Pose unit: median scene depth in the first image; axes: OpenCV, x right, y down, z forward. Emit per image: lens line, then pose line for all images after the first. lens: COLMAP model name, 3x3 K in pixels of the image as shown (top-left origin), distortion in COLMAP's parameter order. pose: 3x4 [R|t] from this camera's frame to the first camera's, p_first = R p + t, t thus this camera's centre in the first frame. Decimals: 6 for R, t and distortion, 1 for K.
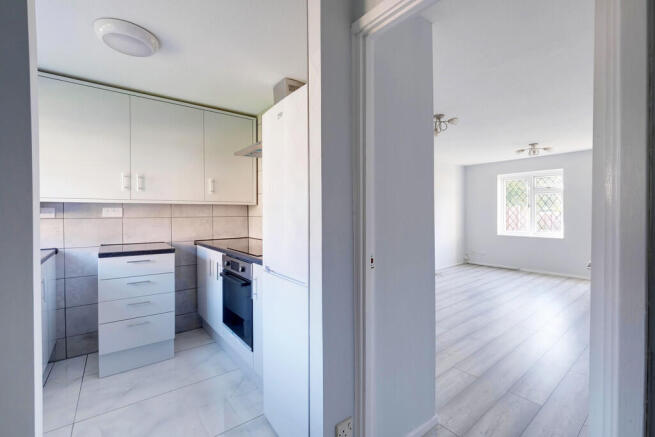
lens RADIAL K [[281.0, 0, 328.0], [0, 281.0, 216.1], [0, 0, 1]] dist [0.001755, 0.000160]
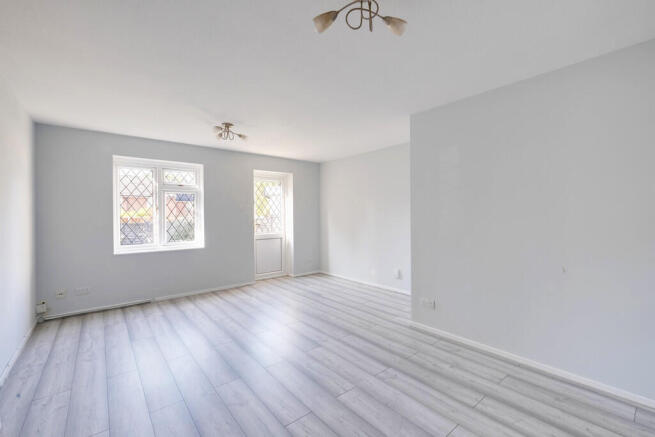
lens RADIAL K [[281.0, 0, 328.0], [0, 281.0, 216.6], [0, 0, 1]] dist [0.001755, 0.000160]
pose [[-0.023069, -0.008585, 0.999697, -0.009335], [0.017183, 0.999812, 0.008982, -0.013481], [-0.999586, 0.017385, -0.022918, 0.588204]]
